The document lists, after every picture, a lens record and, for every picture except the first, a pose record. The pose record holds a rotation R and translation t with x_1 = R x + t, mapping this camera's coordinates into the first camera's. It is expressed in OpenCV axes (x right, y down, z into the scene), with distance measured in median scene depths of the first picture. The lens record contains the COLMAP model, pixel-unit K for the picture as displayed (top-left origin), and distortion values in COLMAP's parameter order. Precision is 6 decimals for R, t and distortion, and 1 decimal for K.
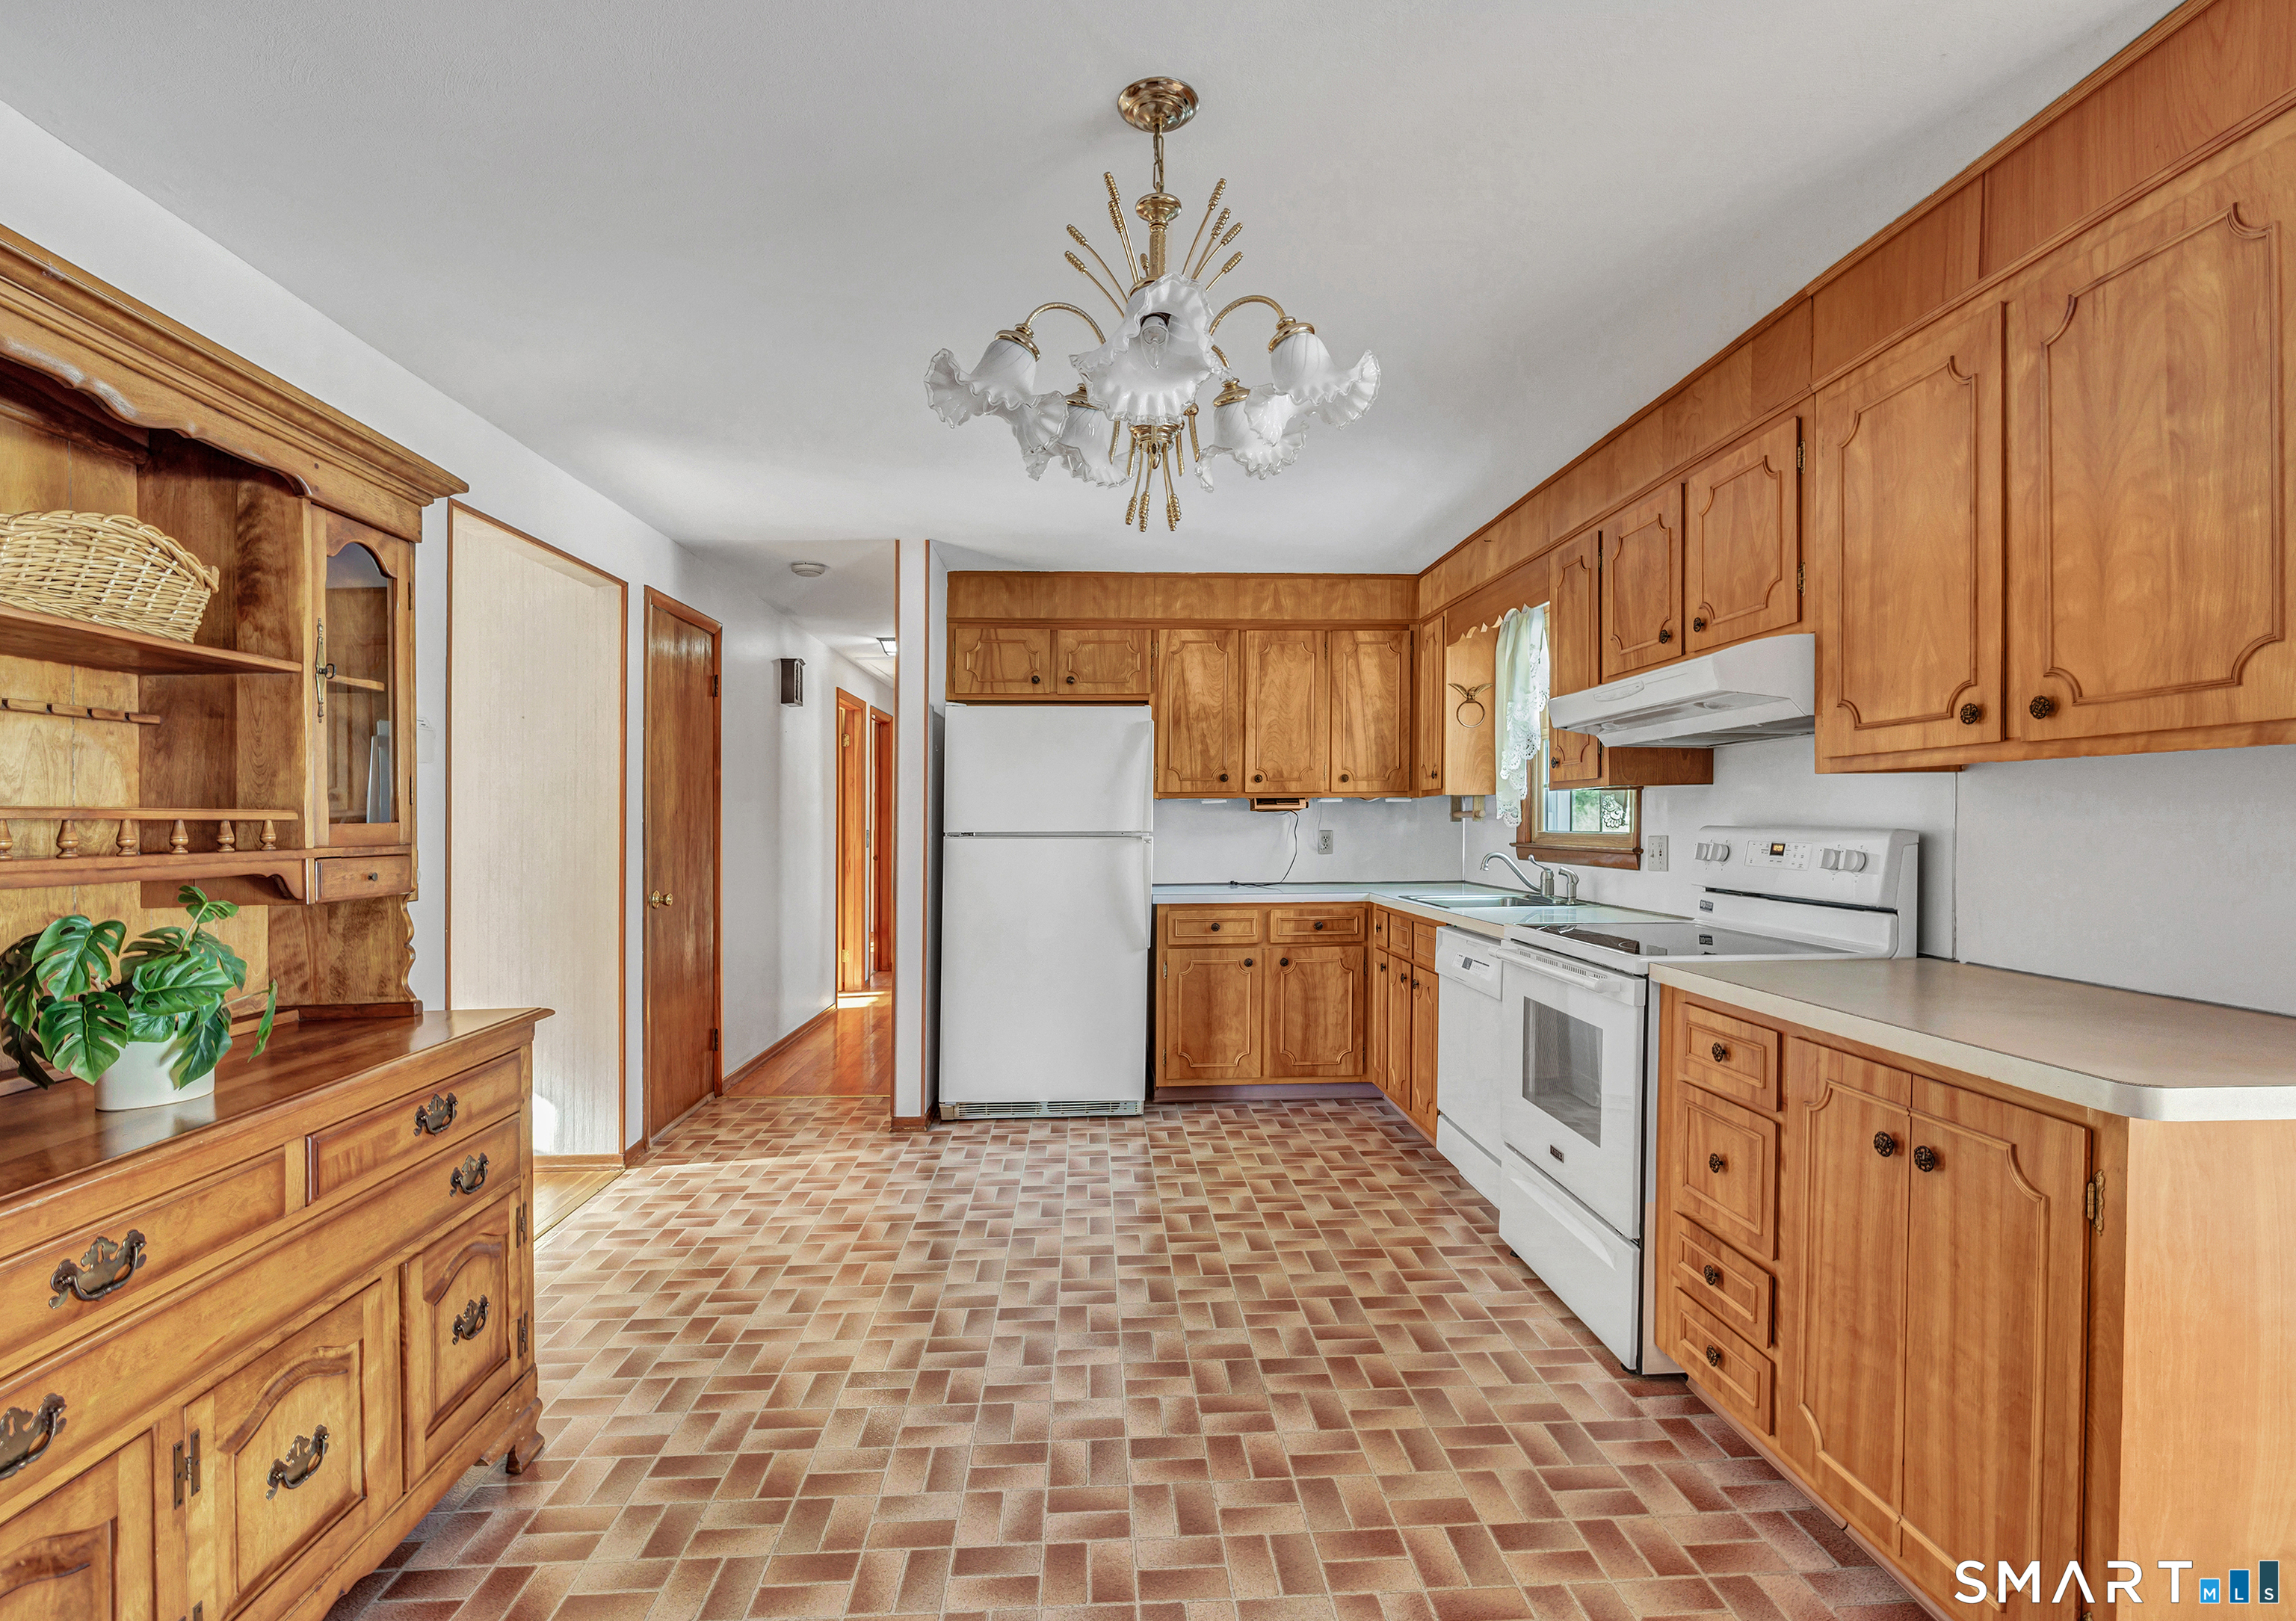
lens RADIAL K [[1132.6, 0, 1144.0], [0, 1132.6, 815.7], [0, 0, 1]] dist [0.003497, -0.000091]
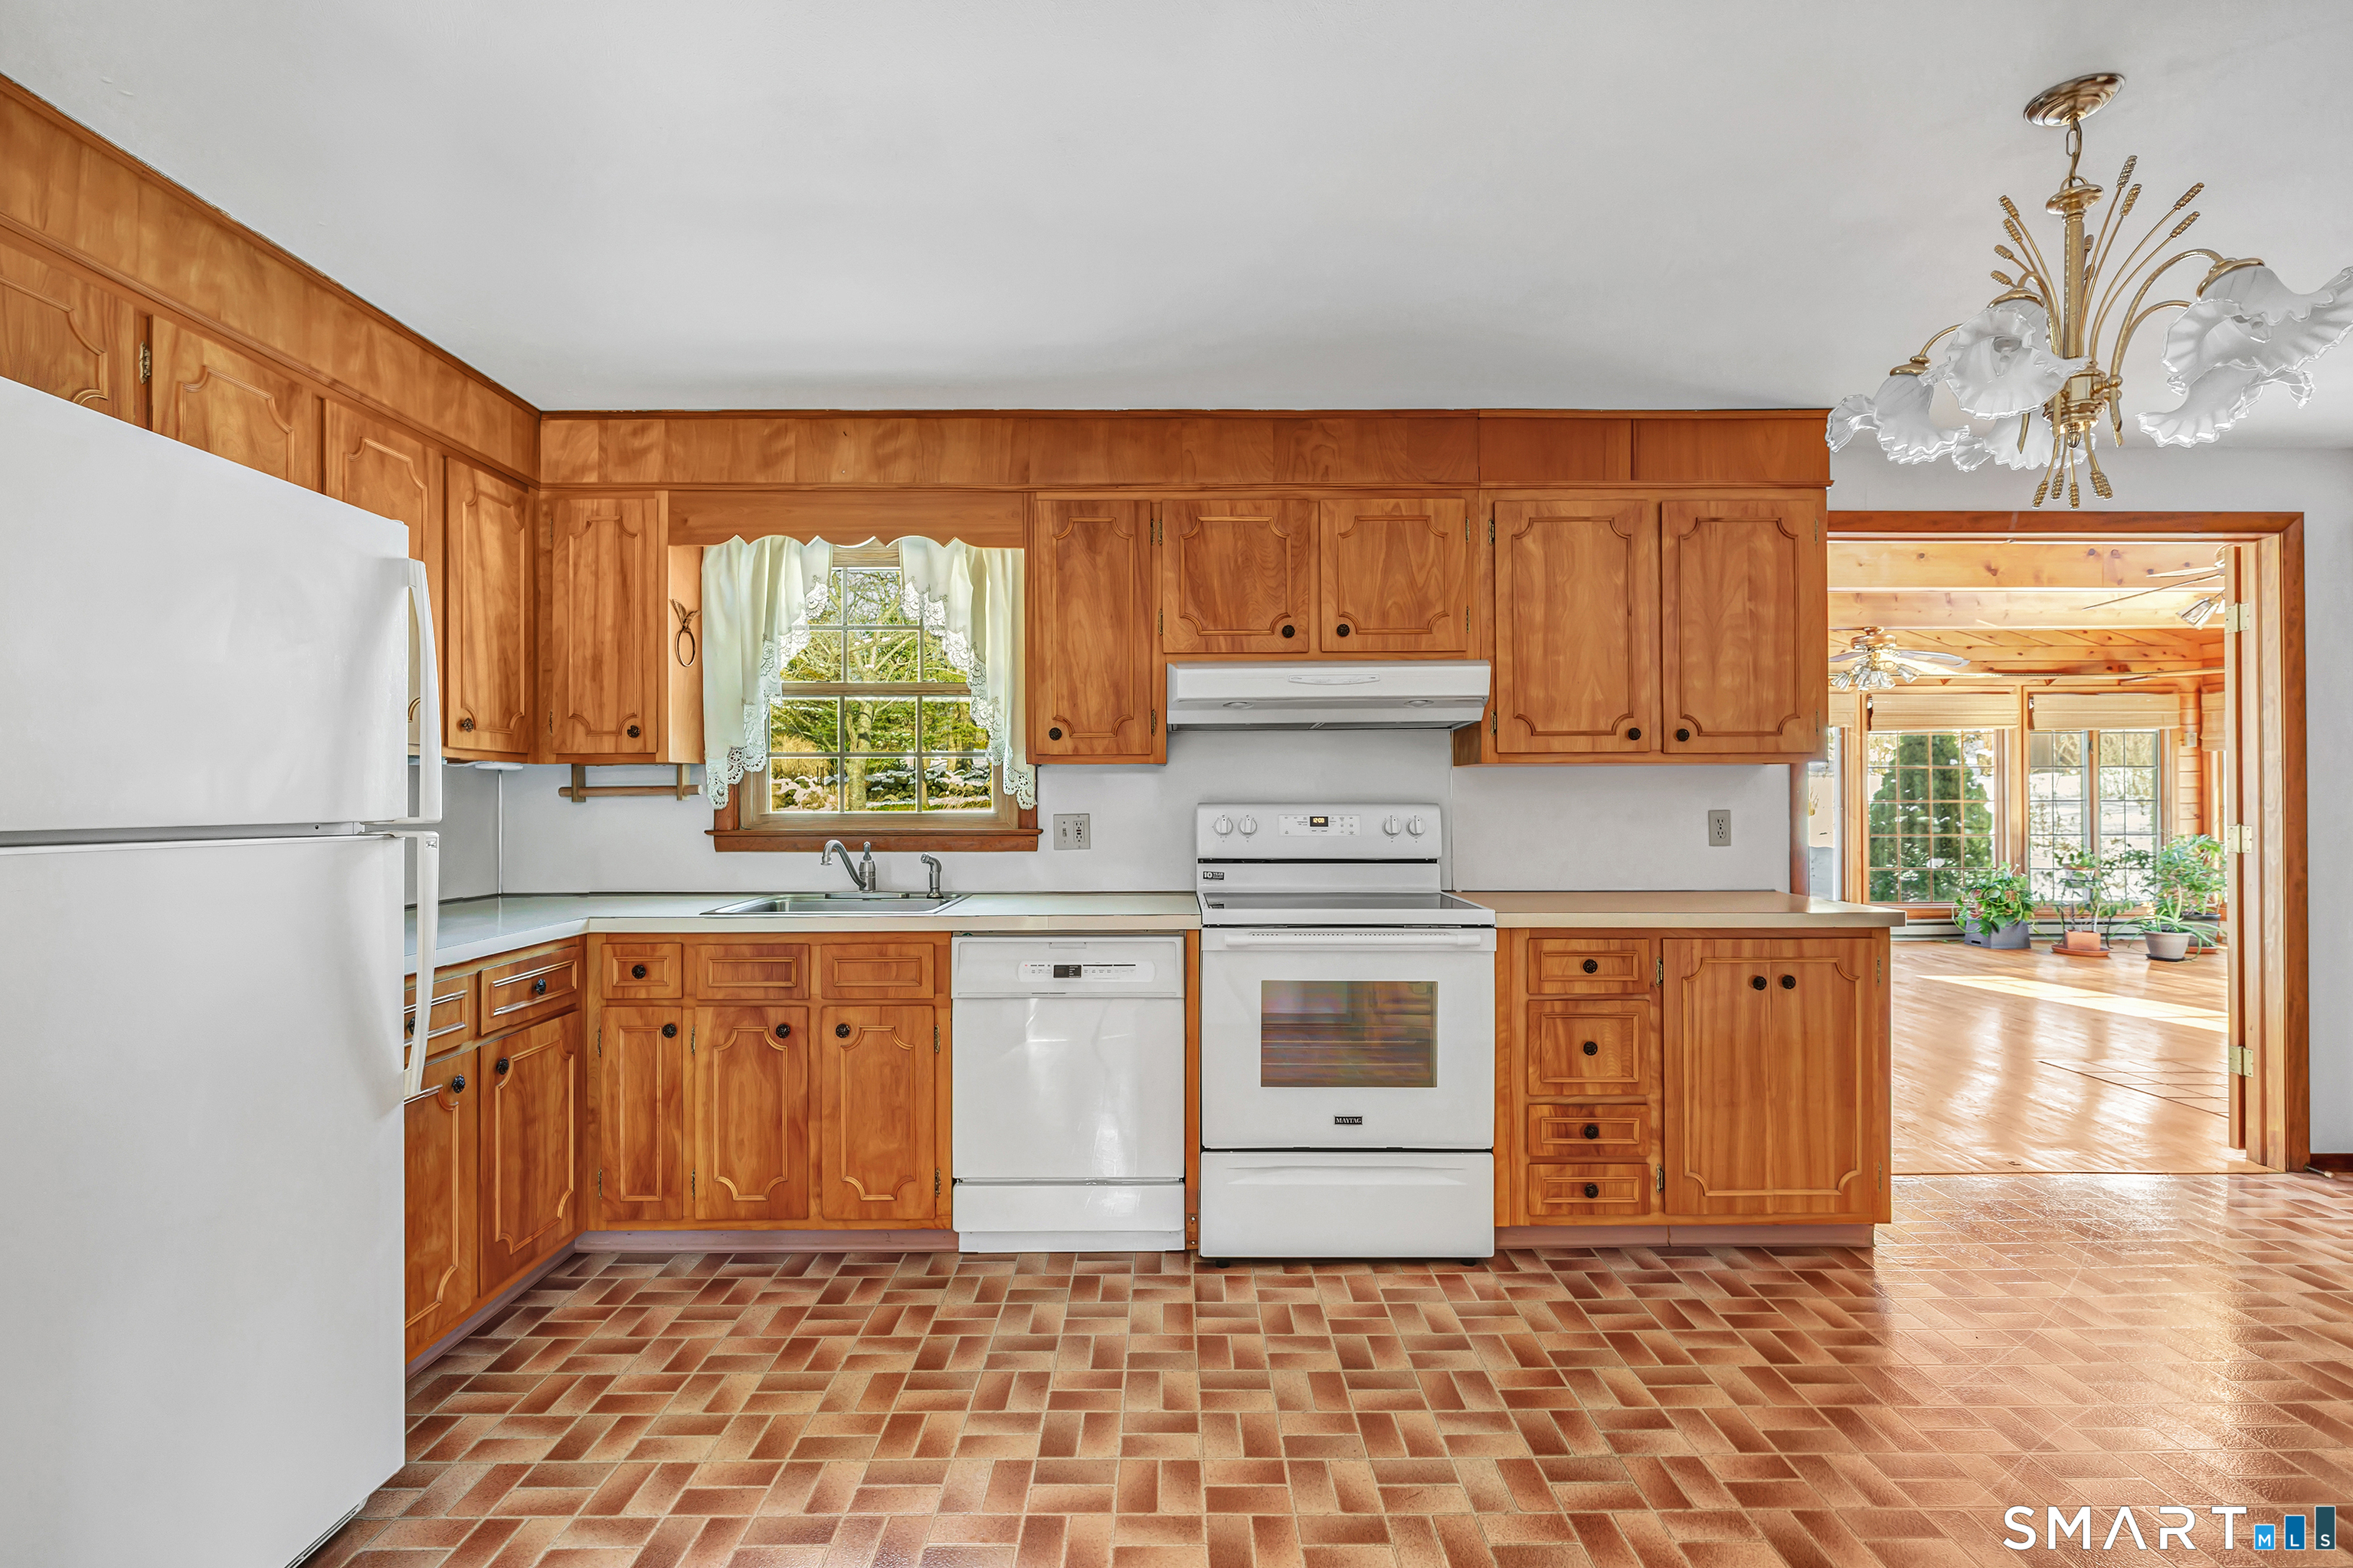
lens RADIAL K [[1087.4, 0, 1168.7], [0, 1087.4, 798.7], [0, 0, 1]] dist [-0.008712, 0.002499]
pose [[0.029880, 0.005343, 0.999539, -0.762644], [-0.000767, 0.999986, -0.005323, 0.013713], [-0.999553, -0.000607, 0.029884, 1.376174]]
